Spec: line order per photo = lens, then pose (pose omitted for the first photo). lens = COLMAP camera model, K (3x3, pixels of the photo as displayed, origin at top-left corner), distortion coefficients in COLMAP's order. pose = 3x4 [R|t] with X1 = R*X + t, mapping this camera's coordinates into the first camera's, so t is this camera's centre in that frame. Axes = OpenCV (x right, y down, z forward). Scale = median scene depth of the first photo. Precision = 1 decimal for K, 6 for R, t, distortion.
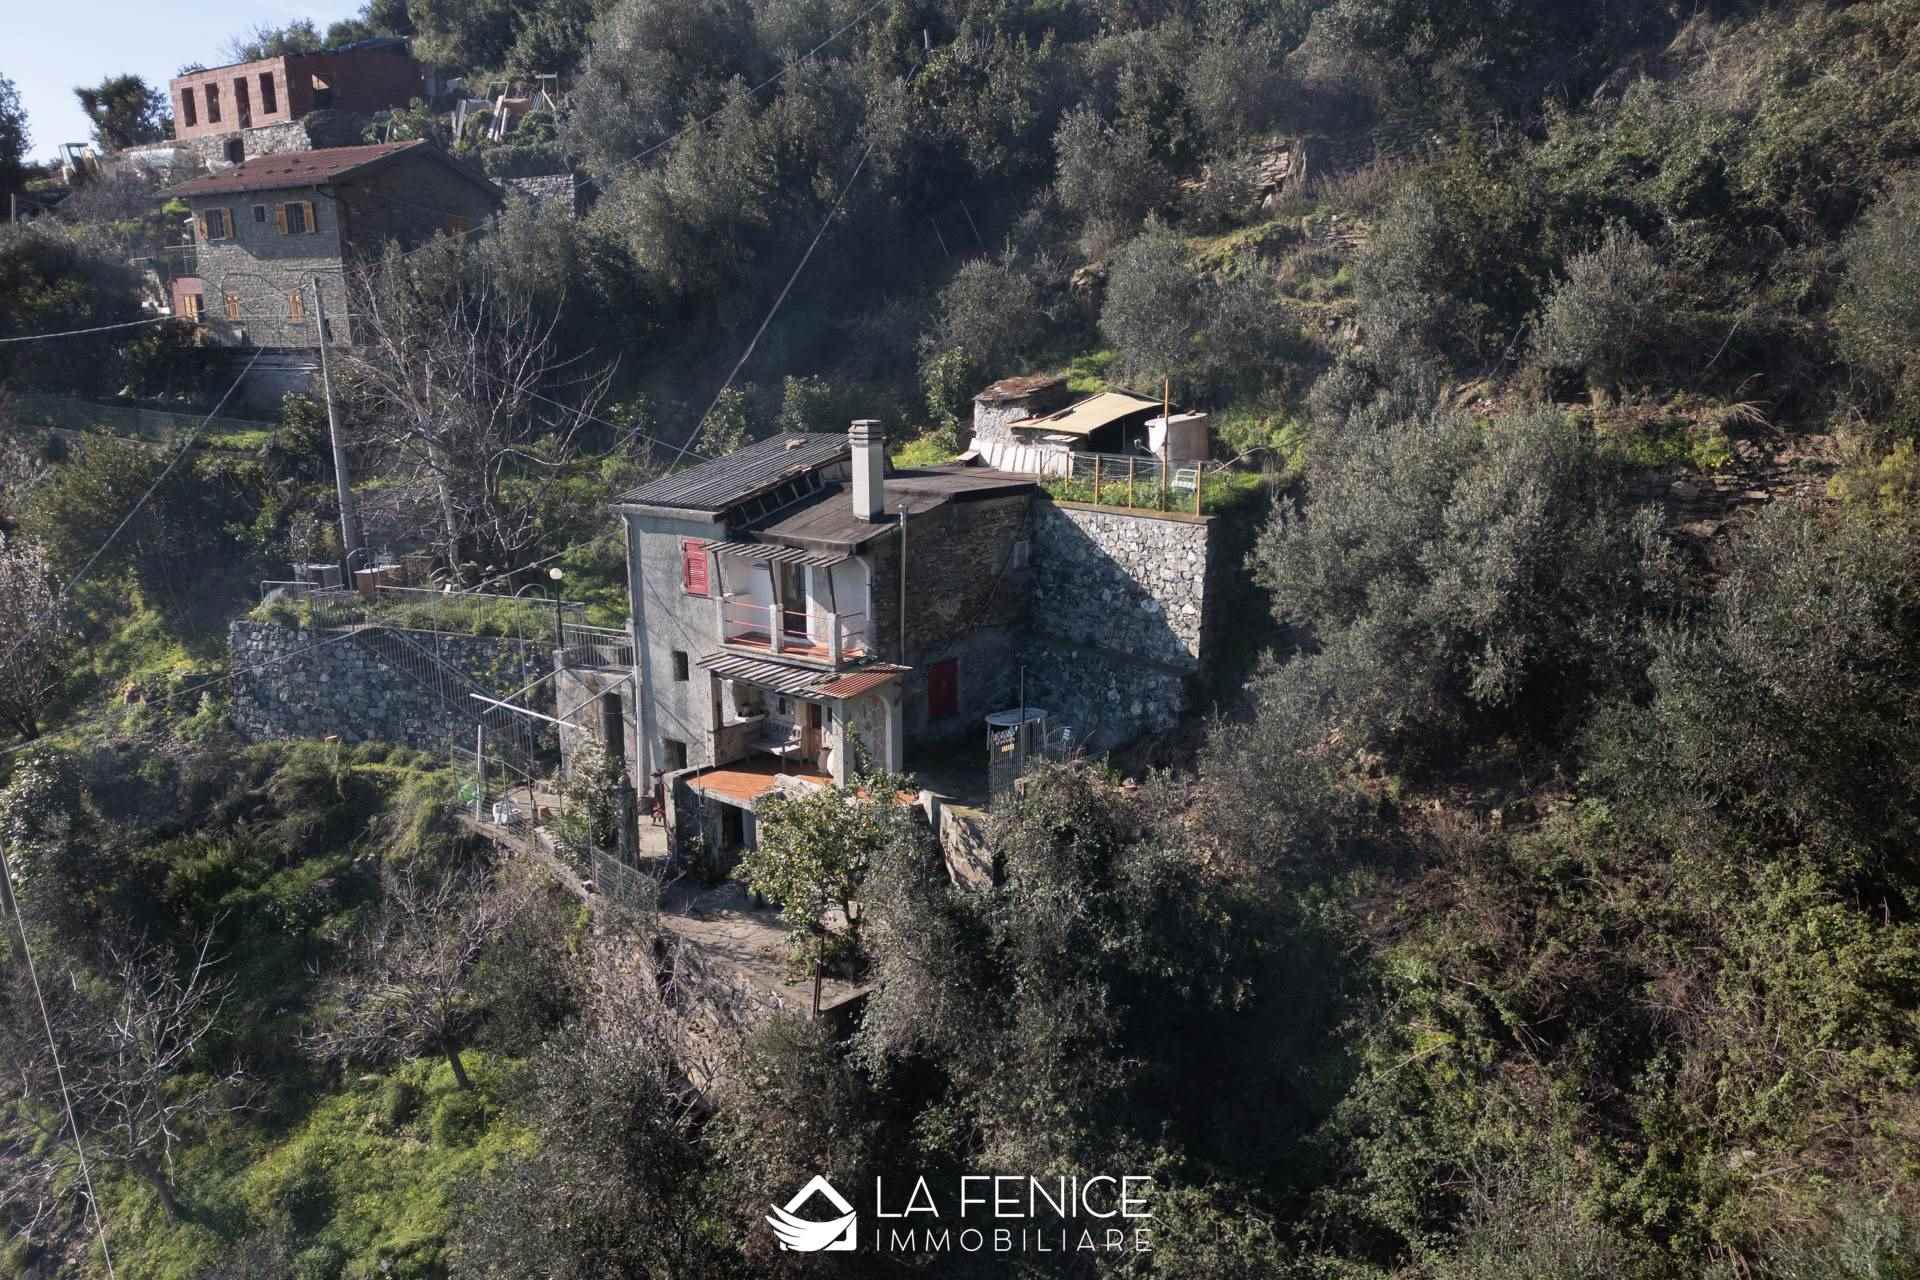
lens RADIAL K [[1333.2, 0, 959.6], [0, 1333.2, 639.5], [0, 0, 1]] dist [0.082236, -0.080796]
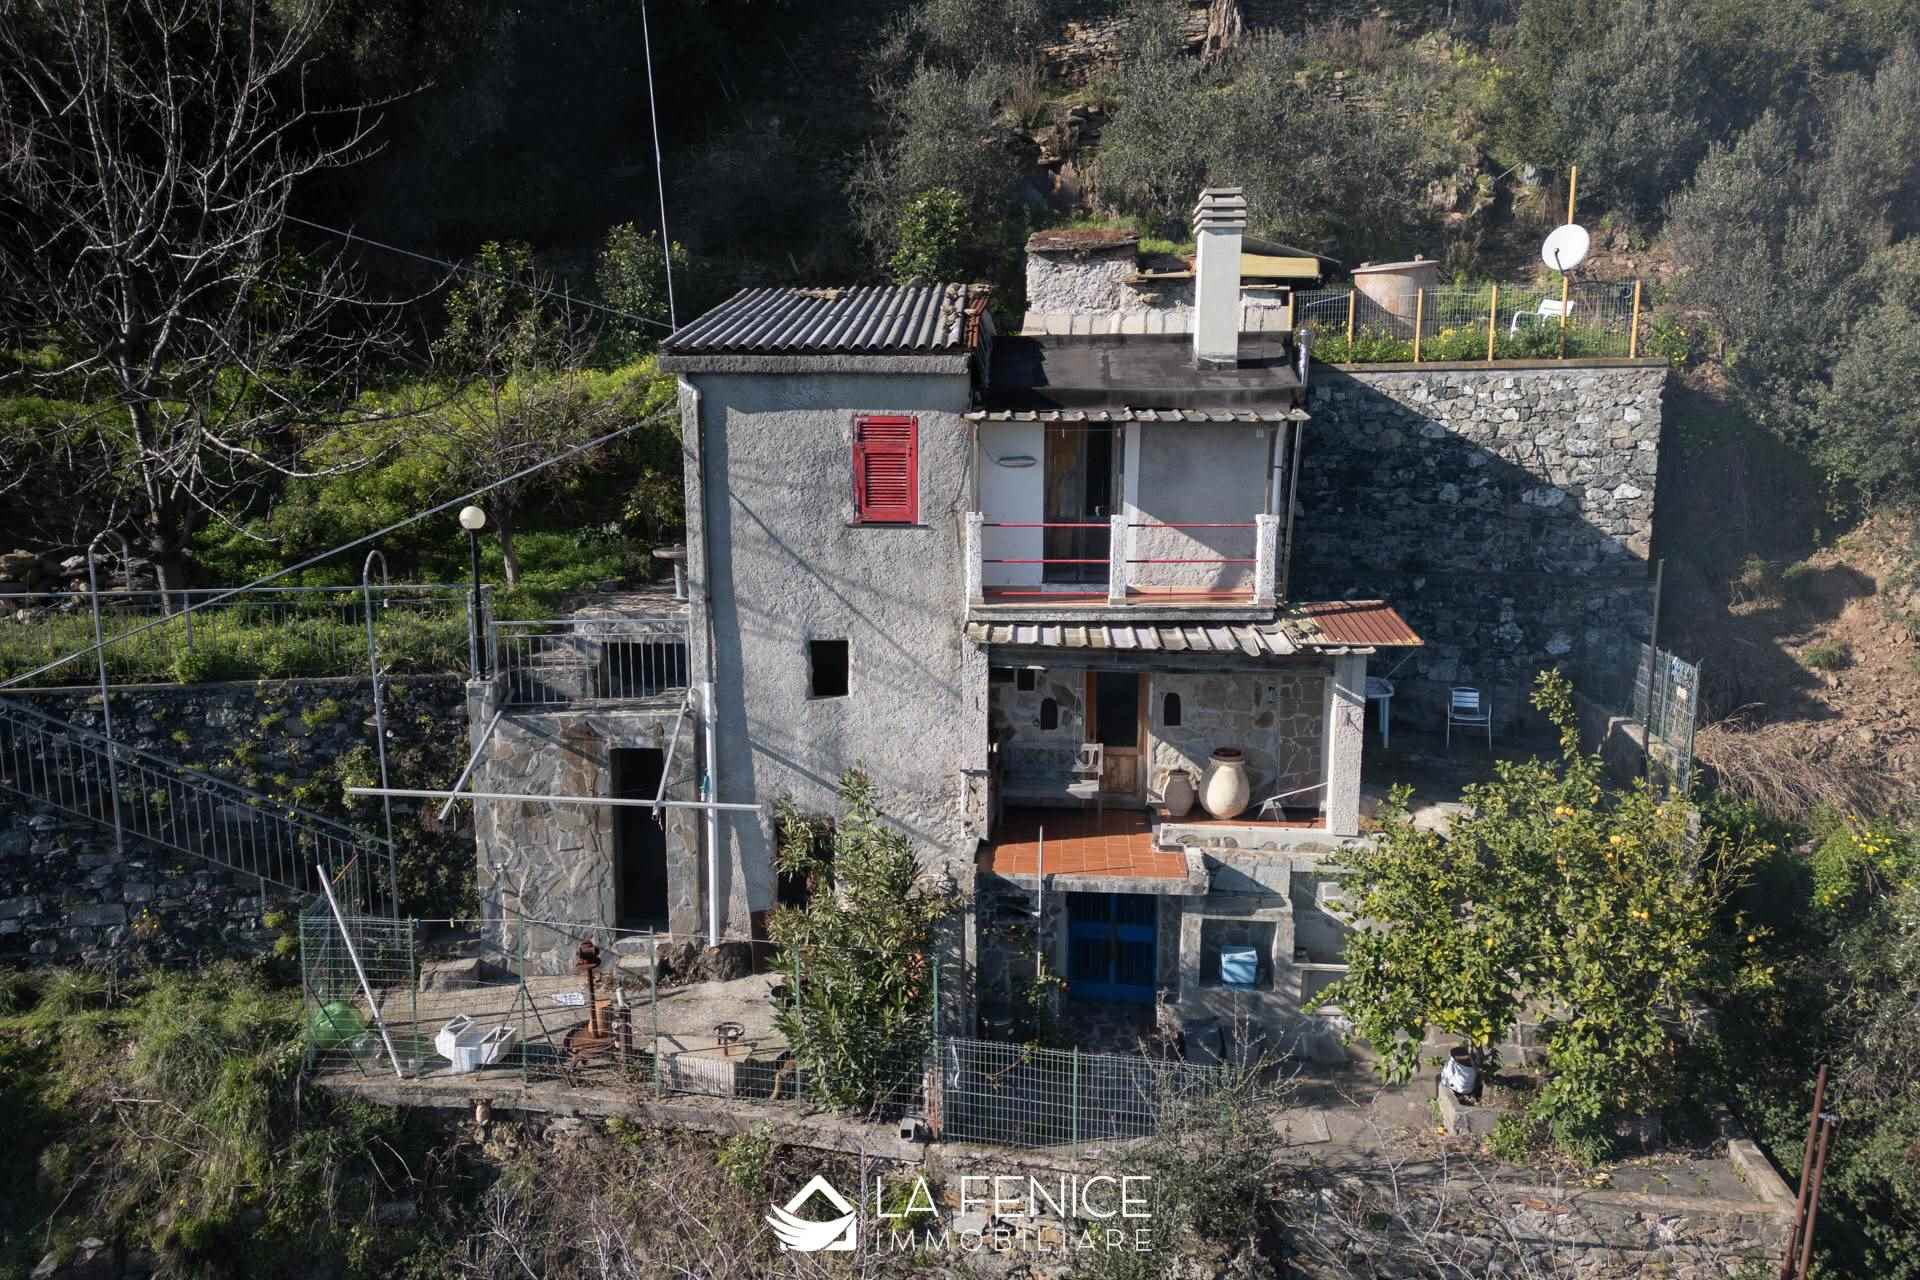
lens RADIAL K [[1333.2, 0, 958.7], [0, 1333.2, 640.1], [0, 0, 1]] dist [0.082236, -0.080796]
pose [[0.811339, -0.080203, 0.579048, -0.481730], [0.117753, 0.992662, -0.027498, 0.029939], [-0.572593, 0.090494, 0.814830, 0.565670]]
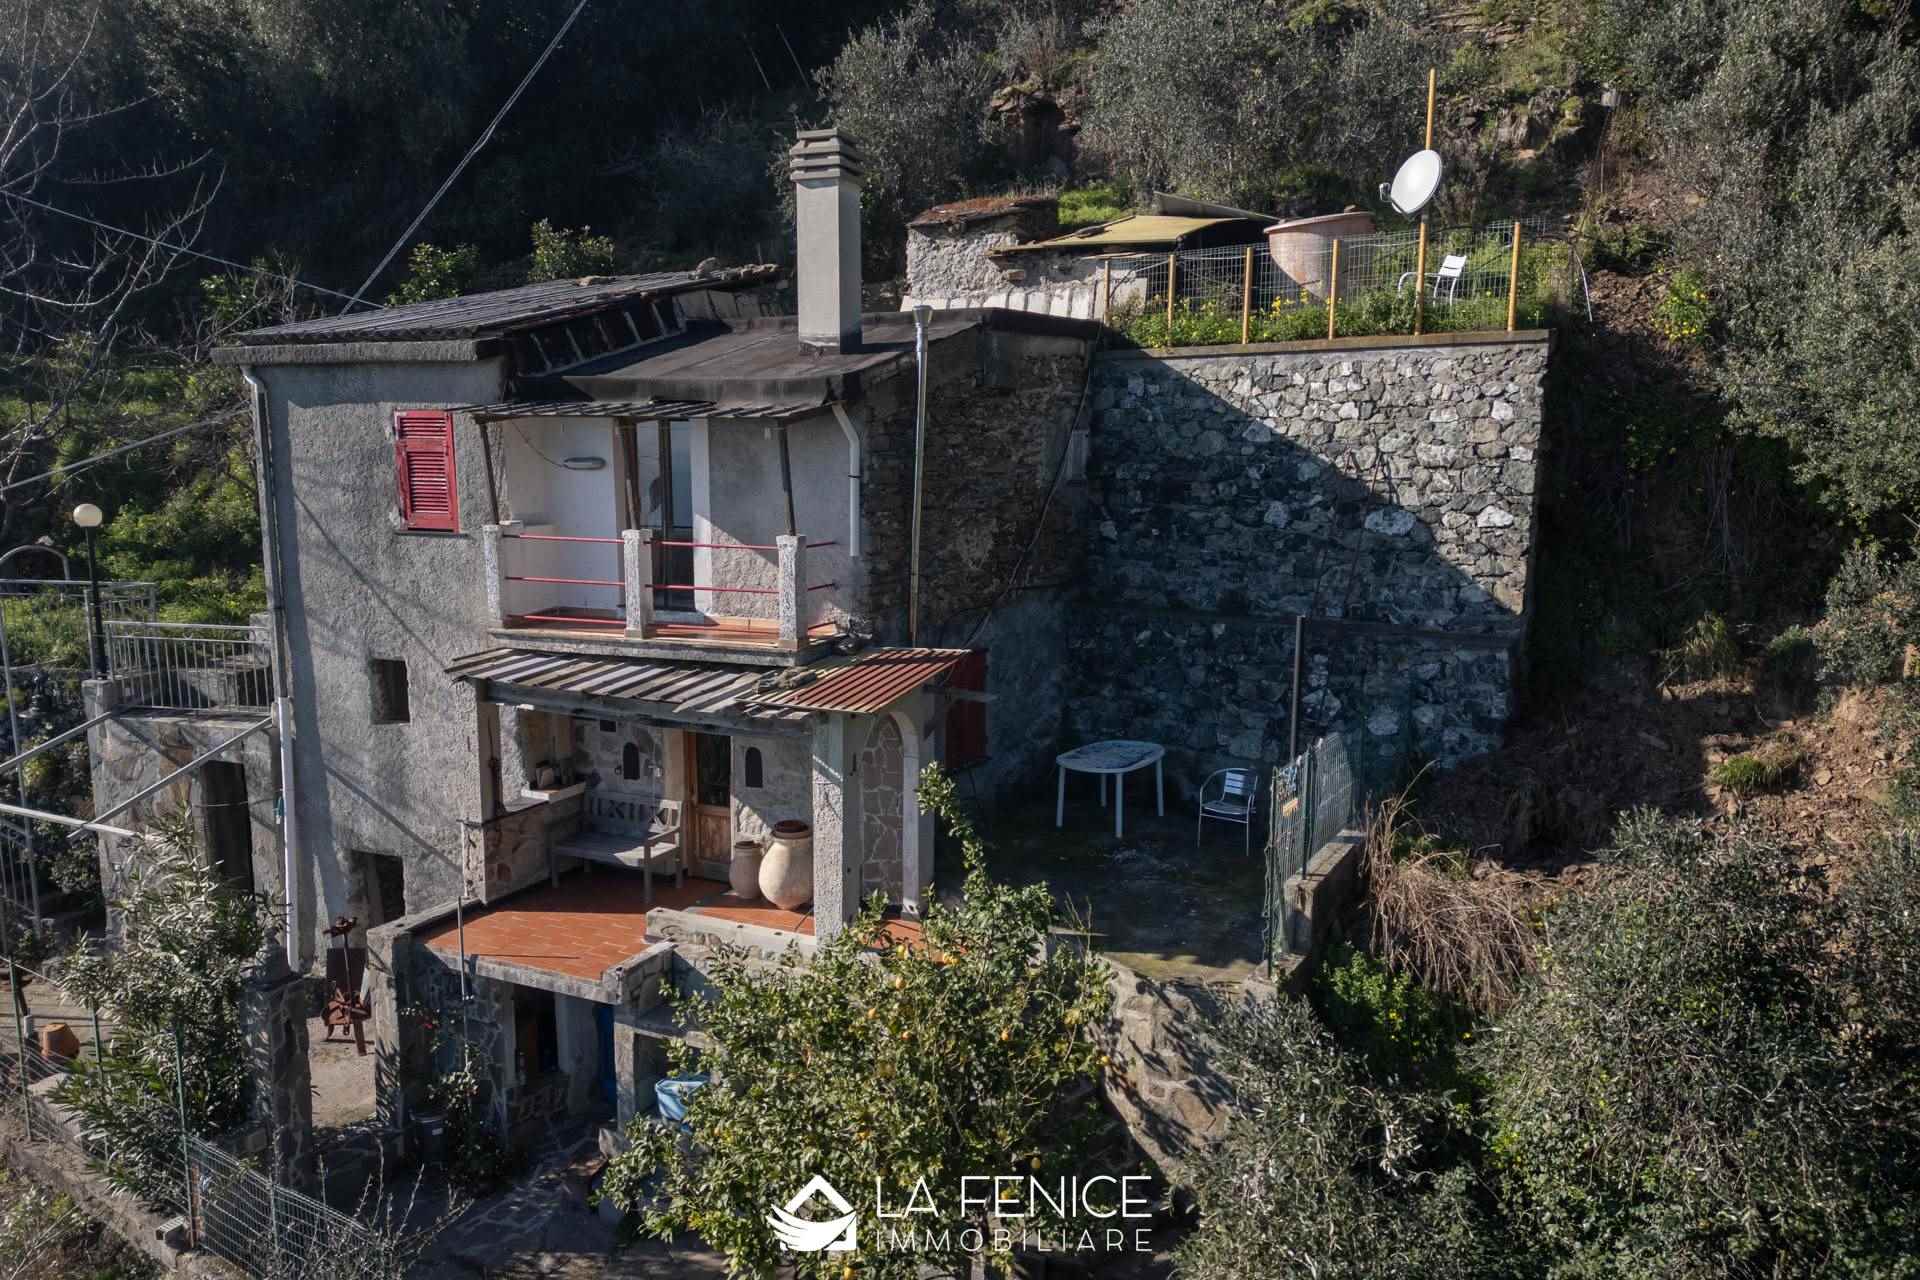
lens RADIAL K [[1333.2, 0, 959.9], [0, 1333.2, 640.3], [0, 0, 1]] dist [0.082236, -0.080796]
pose [[0.964798, -0.028249, 0.261472, -0.143457], [0.045552, 0.997137, -0.060354, 0.040963], [-0.259018, 0.070140, 0.963322, 0.508214]]
